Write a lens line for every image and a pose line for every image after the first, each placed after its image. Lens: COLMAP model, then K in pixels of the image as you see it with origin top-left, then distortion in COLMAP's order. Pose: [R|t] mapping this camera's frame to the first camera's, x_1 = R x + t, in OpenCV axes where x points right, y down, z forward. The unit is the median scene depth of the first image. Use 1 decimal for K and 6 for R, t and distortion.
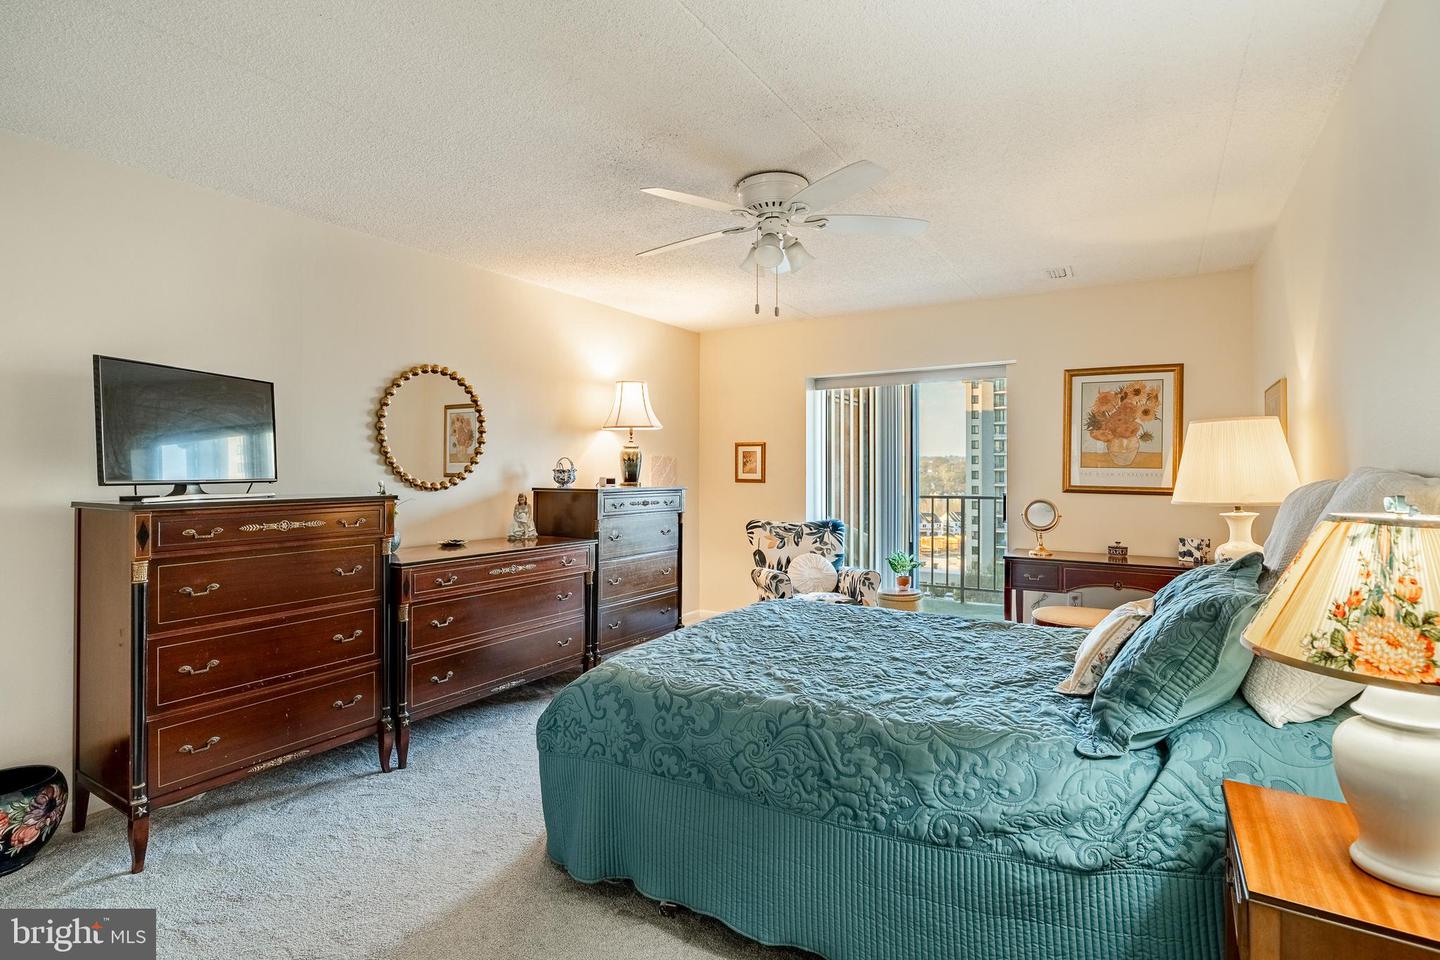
lens RADIAL K [[674.7, 0, 720.0], [0, 674.7, 480.0], [0, 0, 1]] dist [0.001931, -0.000115]
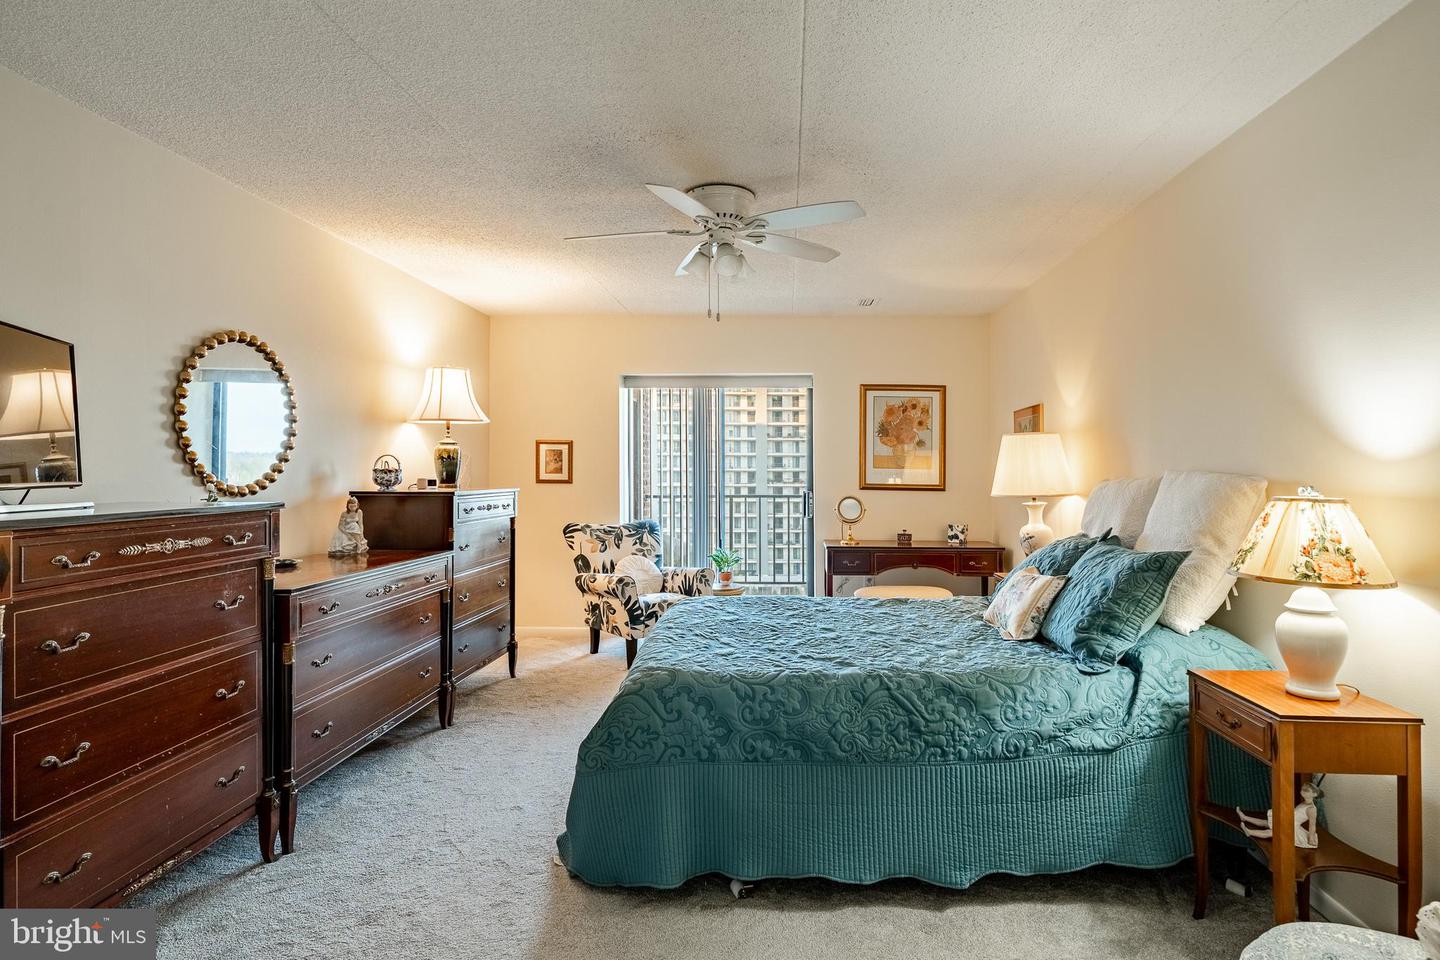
lens RADIAL K [[736.4, 0, 718.6], [0, 736.4, 475.2], [0, 0, 1]] dist [0.002648, 0.000415]
pose [[0.874644, -0.001882, 0.484763, -0.446925], [0.005062, 0.999973, -0.005252, -0.001387], [-0.484740, 0.007047, 0.874630, 0.012251]]
